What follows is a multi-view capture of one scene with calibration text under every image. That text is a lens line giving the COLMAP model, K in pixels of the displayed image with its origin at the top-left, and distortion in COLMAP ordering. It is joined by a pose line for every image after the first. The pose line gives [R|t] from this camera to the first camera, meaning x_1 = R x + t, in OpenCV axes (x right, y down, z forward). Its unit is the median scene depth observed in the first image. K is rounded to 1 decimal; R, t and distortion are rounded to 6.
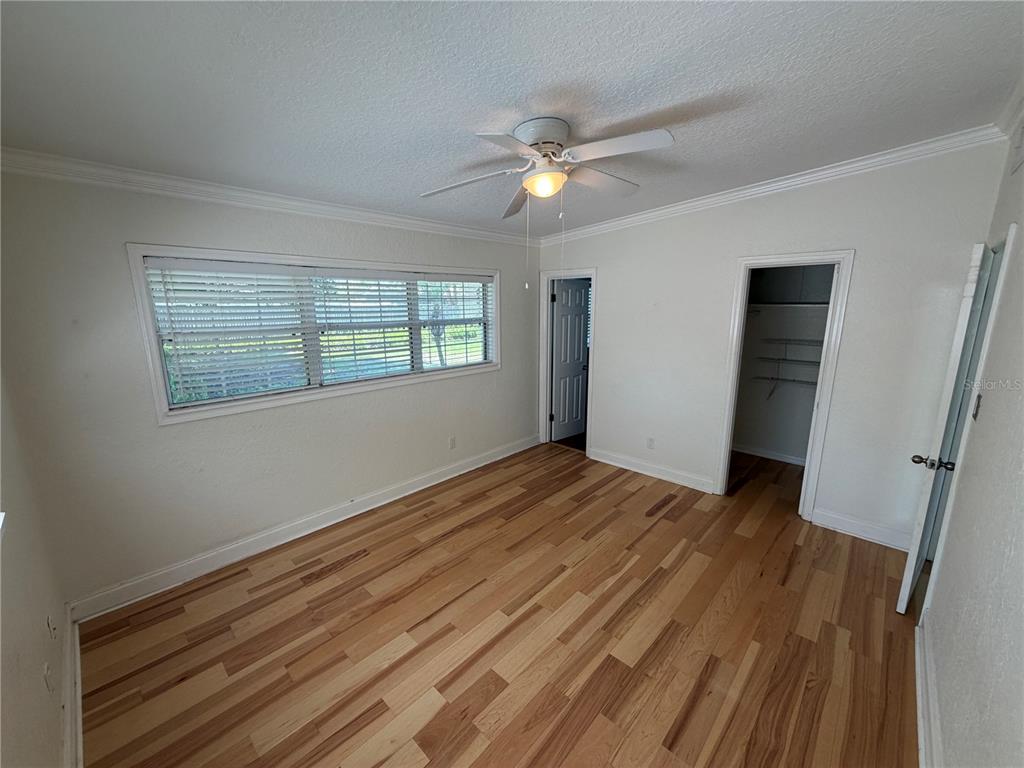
lens RADIAL K [[409.1, 0, 511.7], [0, 409.1, 385.1], [0, 0, 1]] dist [0.001999, 0.000131]
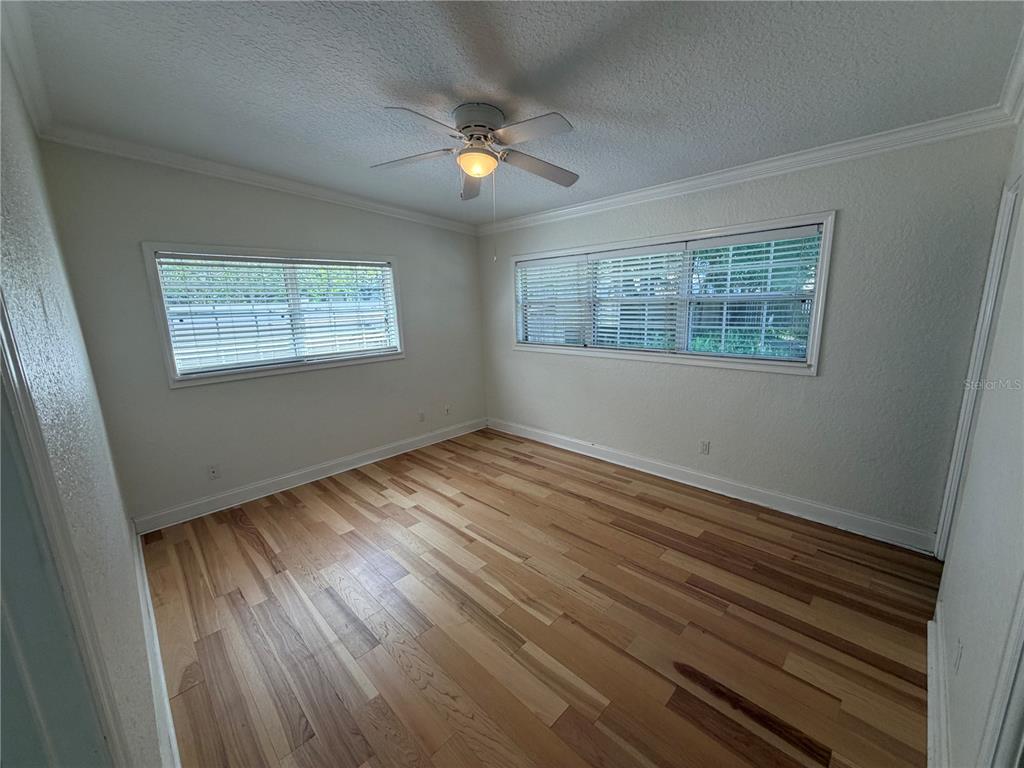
lens RADIAL K [[409.1, 0, 512.4], [0, 409.1, 385.4], [0, 0, 1]] dist [0.001999, 0.000131]
pose [[-0.027380, 0.207309, -0.977892, 0.911052], [-0.166696, 0.963614, 0.208950, -0.120916], [0.985628, 0.168732, 0.008174, 0.845532]]
